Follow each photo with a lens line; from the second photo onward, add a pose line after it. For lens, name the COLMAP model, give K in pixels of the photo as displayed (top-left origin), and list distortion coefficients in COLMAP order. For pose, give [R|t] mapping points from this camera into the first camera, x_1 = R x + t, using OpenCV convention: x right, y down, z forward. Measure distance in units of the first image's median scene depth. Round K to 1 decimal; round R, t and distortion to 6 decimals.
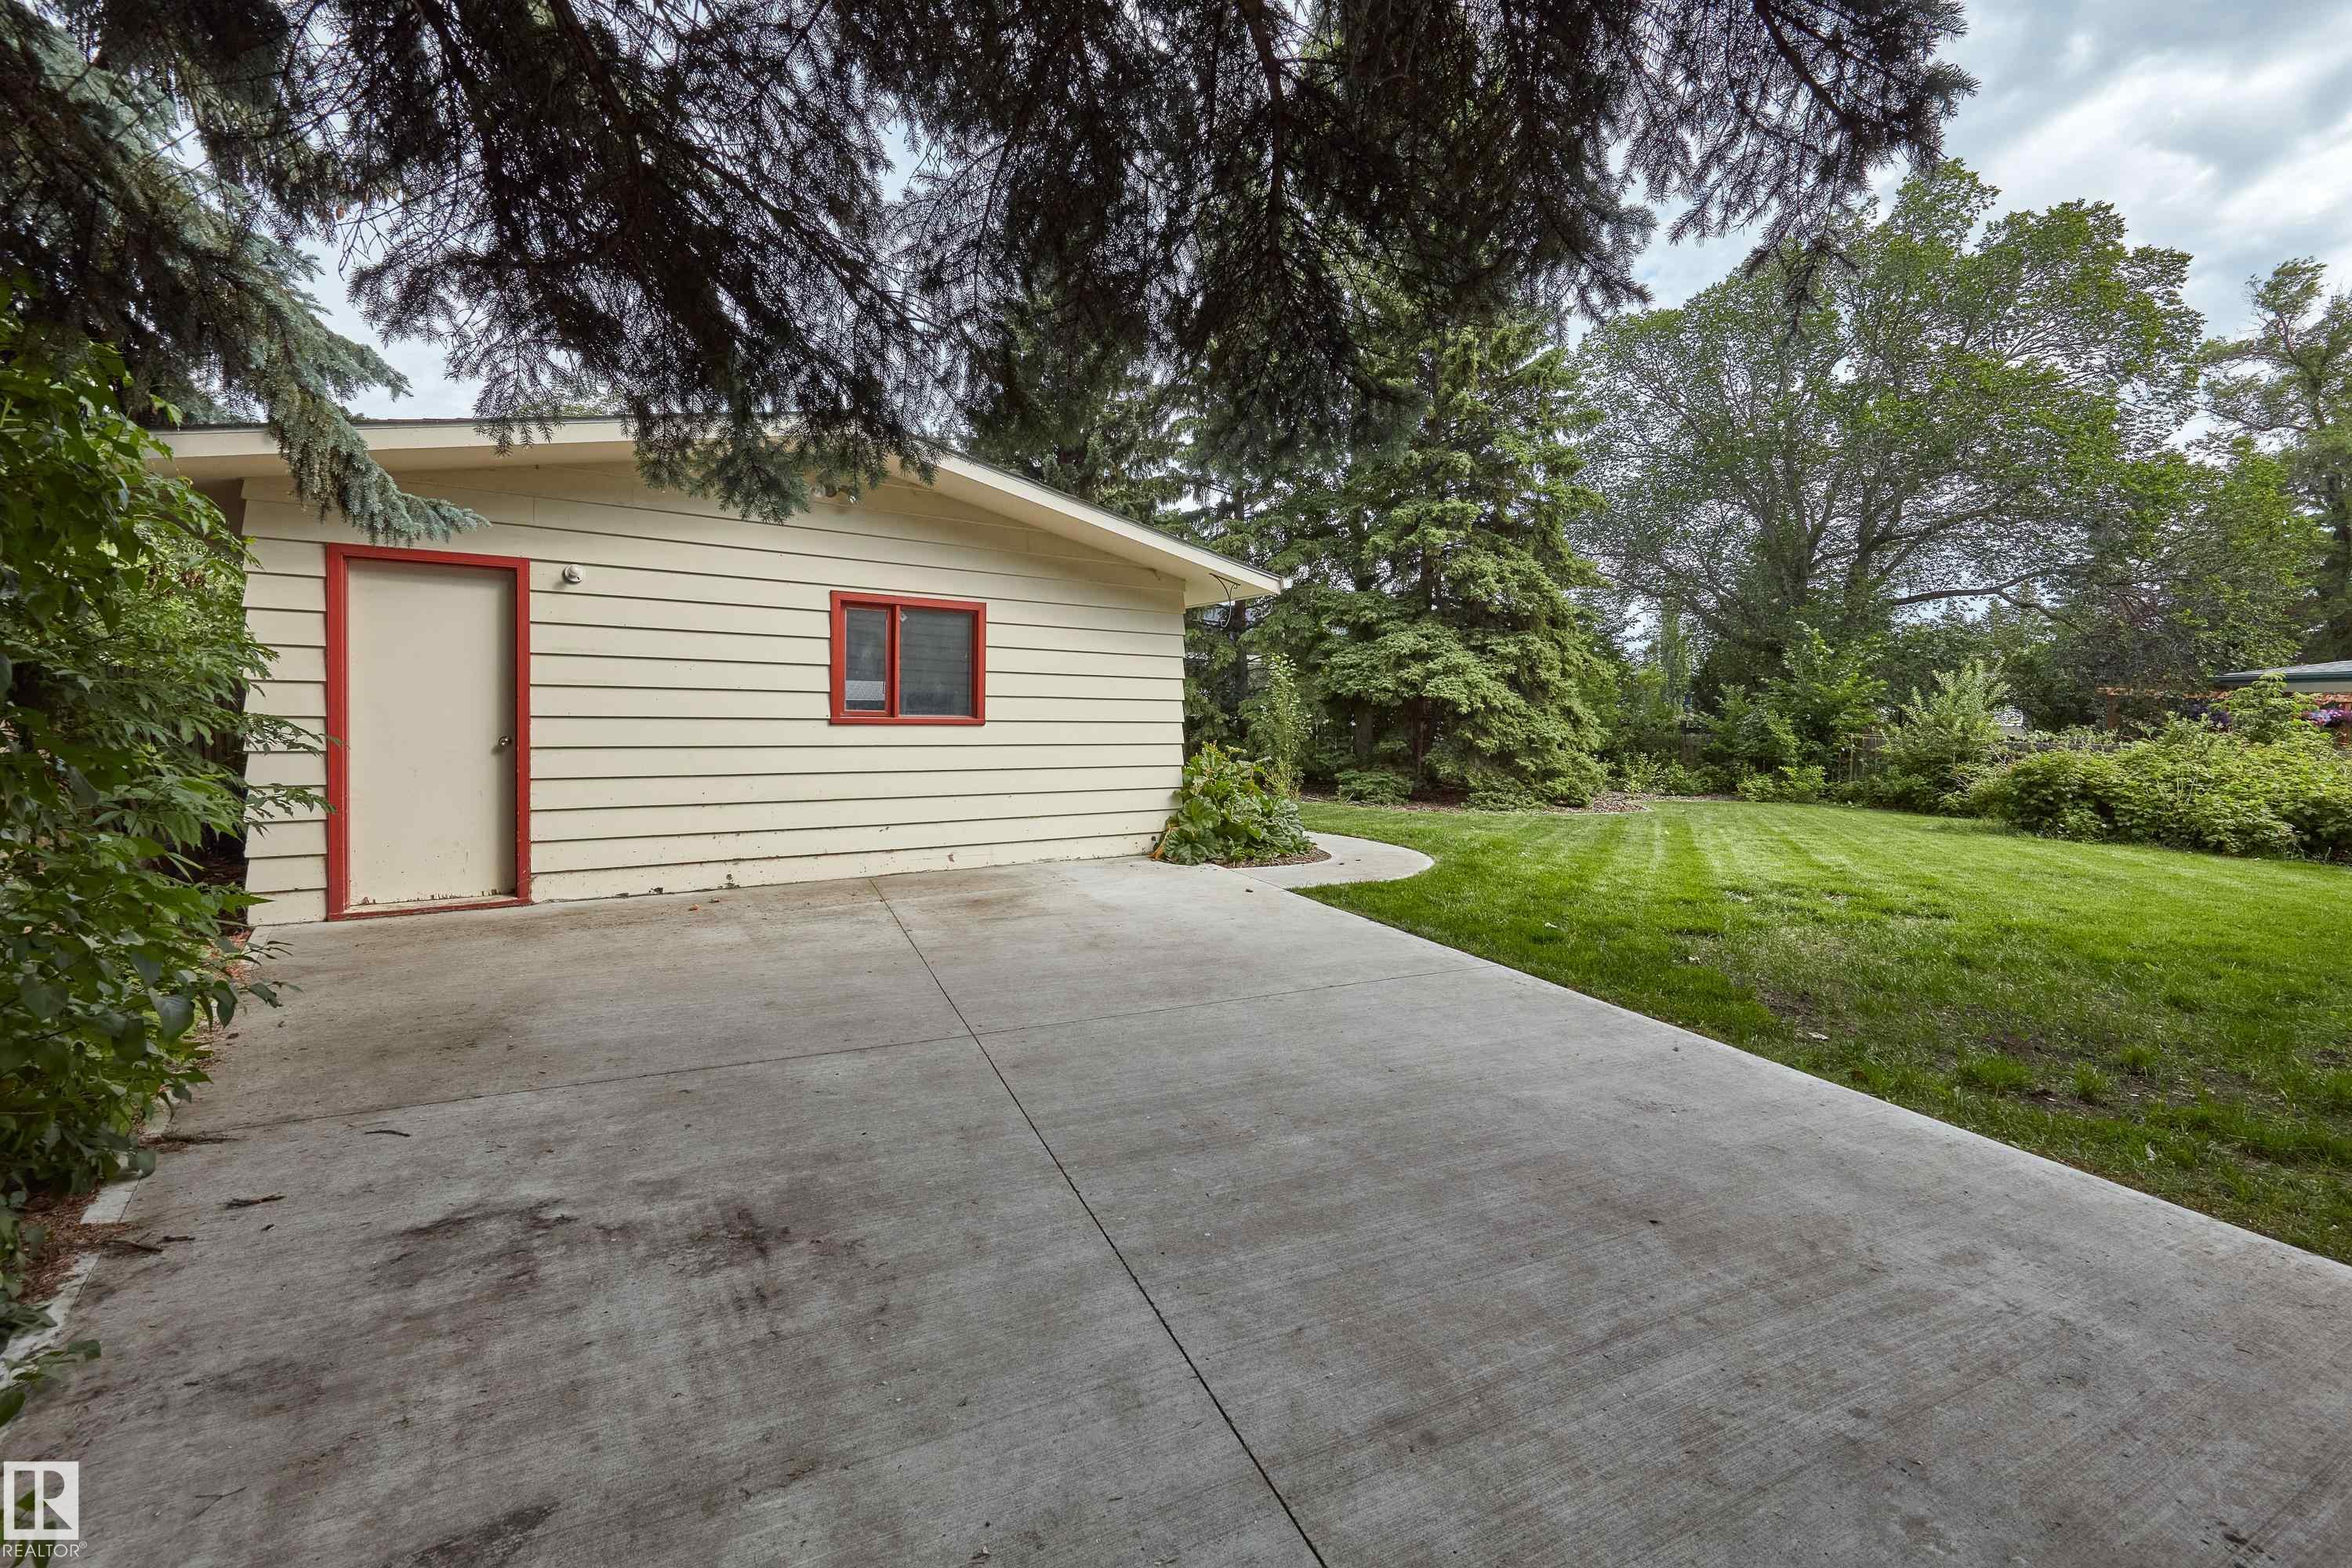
lens RADIAL K [[945.7, 0, 1181.1], [0, 945.7, 802.5], [0, 0, 1]] dist [0.001651, 0.000483]
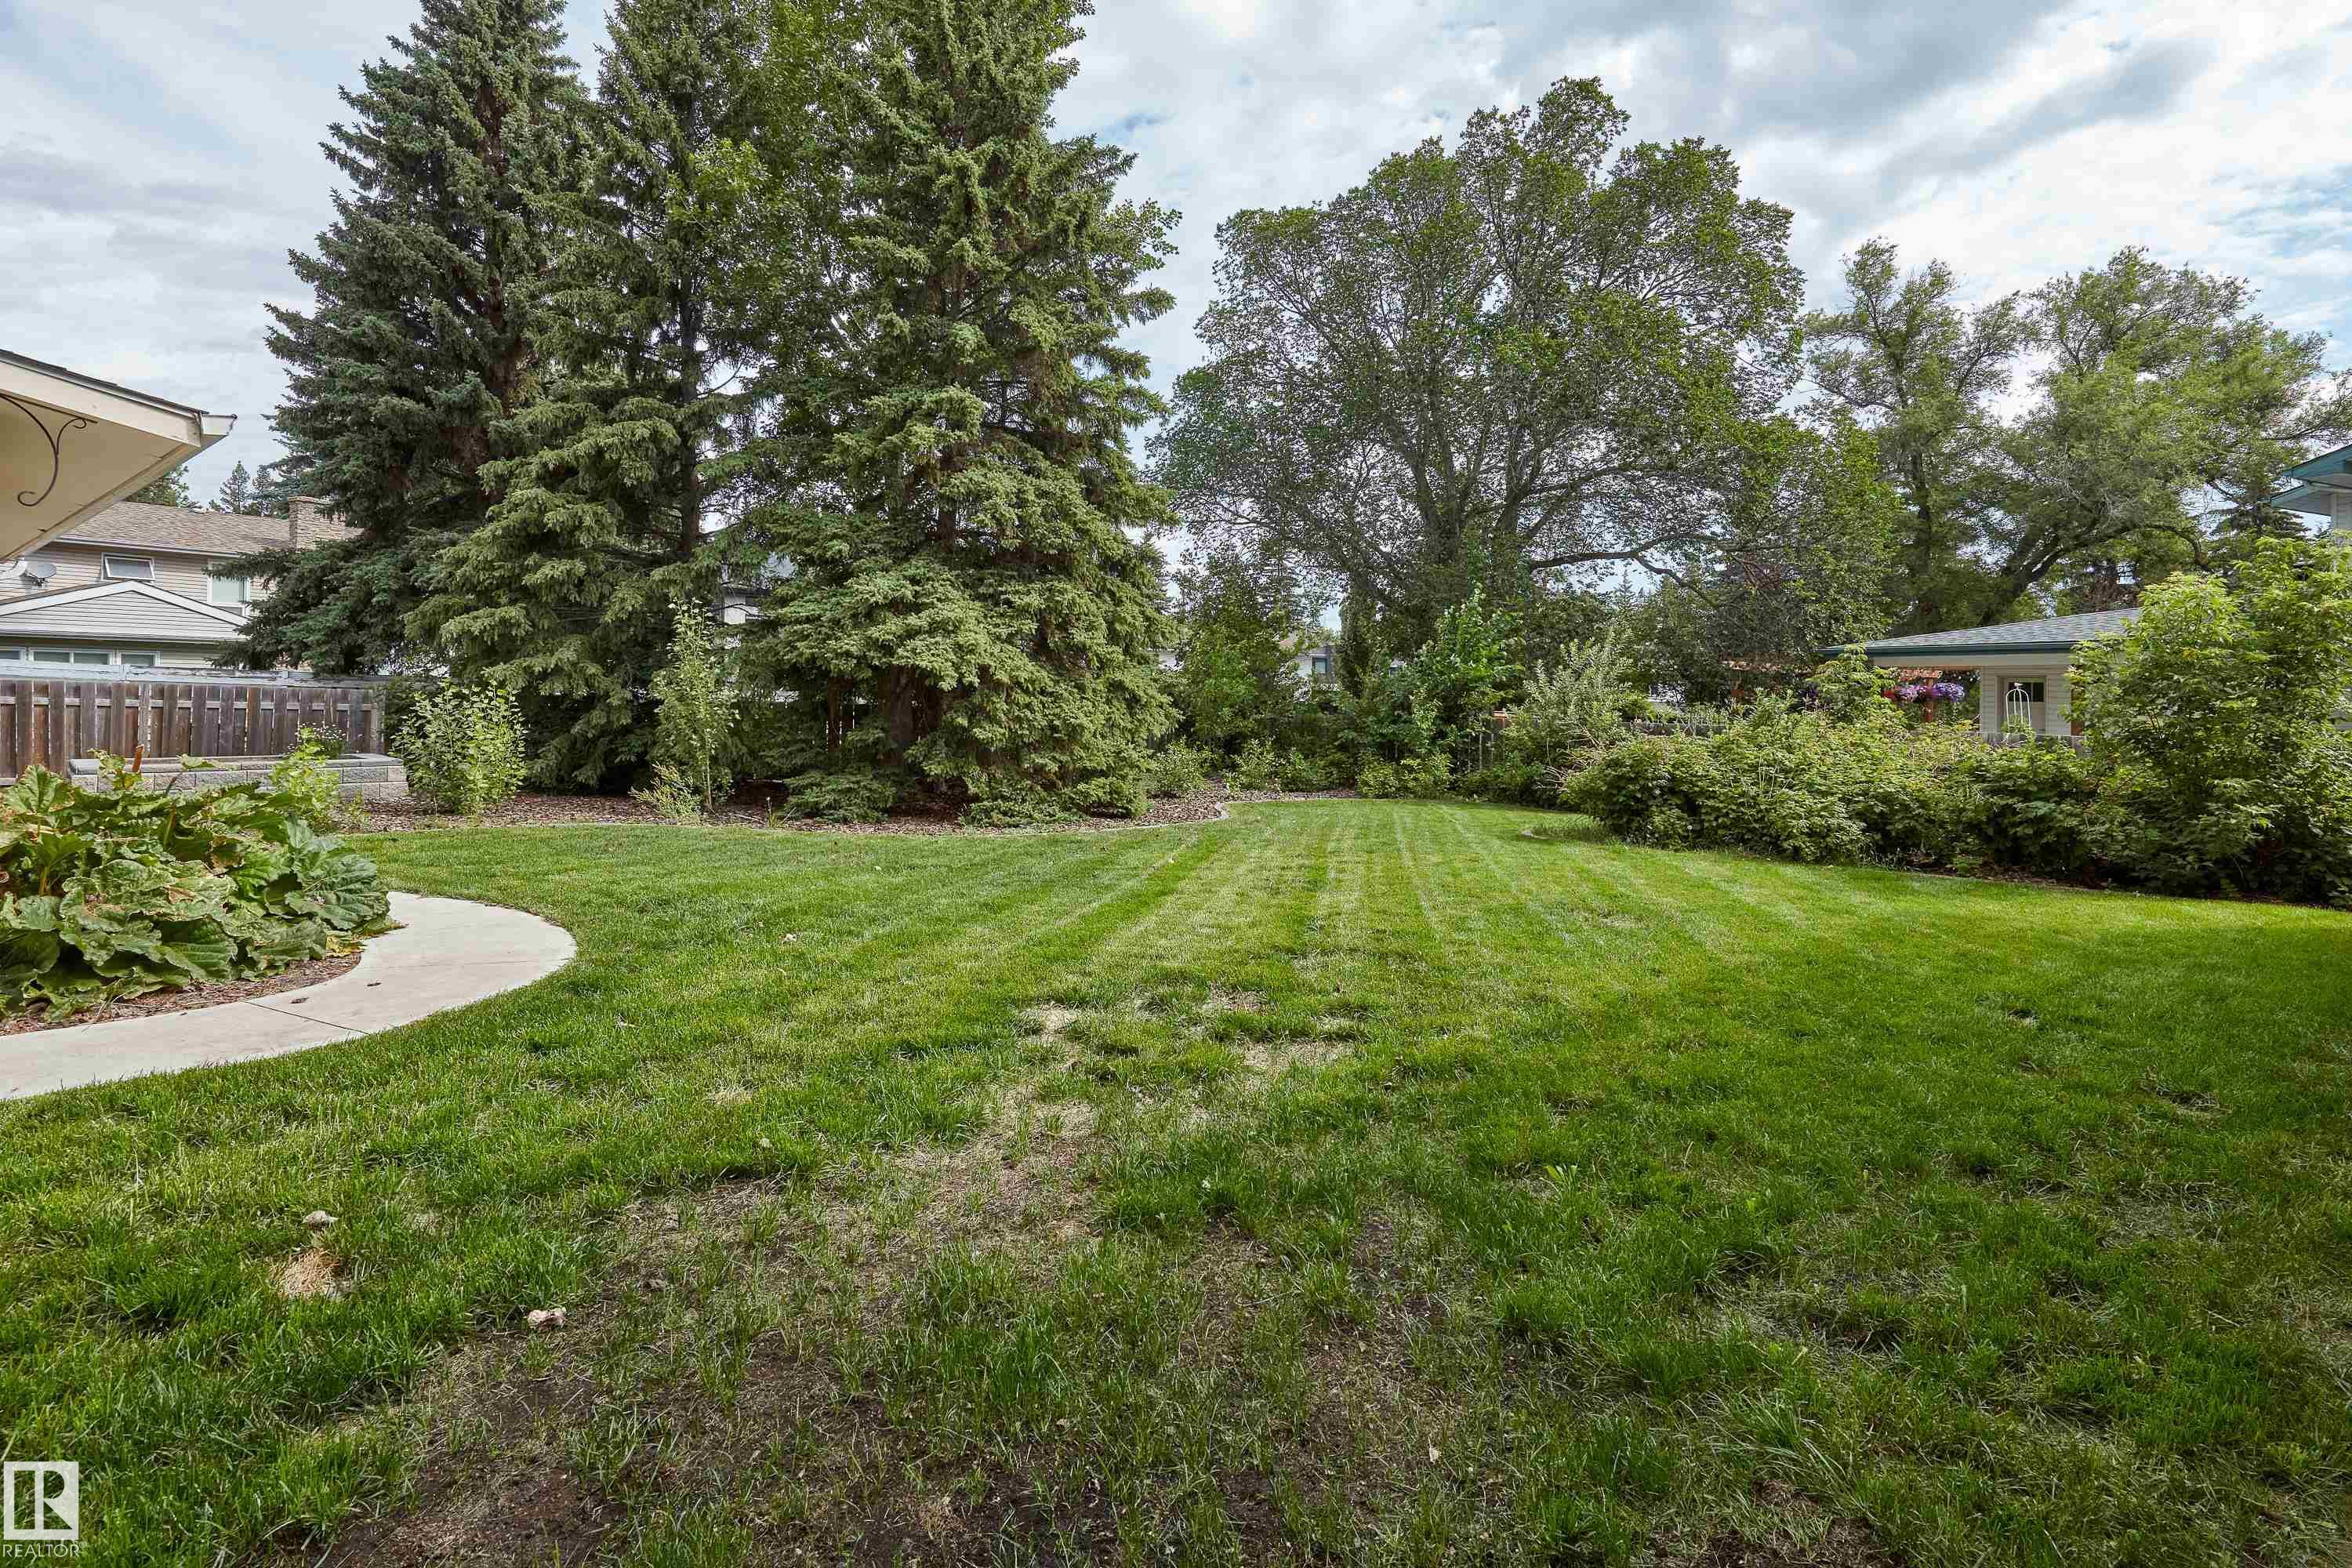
lens RADIAL K [[1152.1, 0, 1176.0], [0, 1152.1, 784.0], [0, 0, 1]] dist [0.001193, -0.000129]
pose [[0.955001, -0.024800, 0.295564, 0.187419], [0.028105, 0.999581, -0.006937, -0.013318], [-0.295268, 0.014931, 0.955298, 0.132890]]
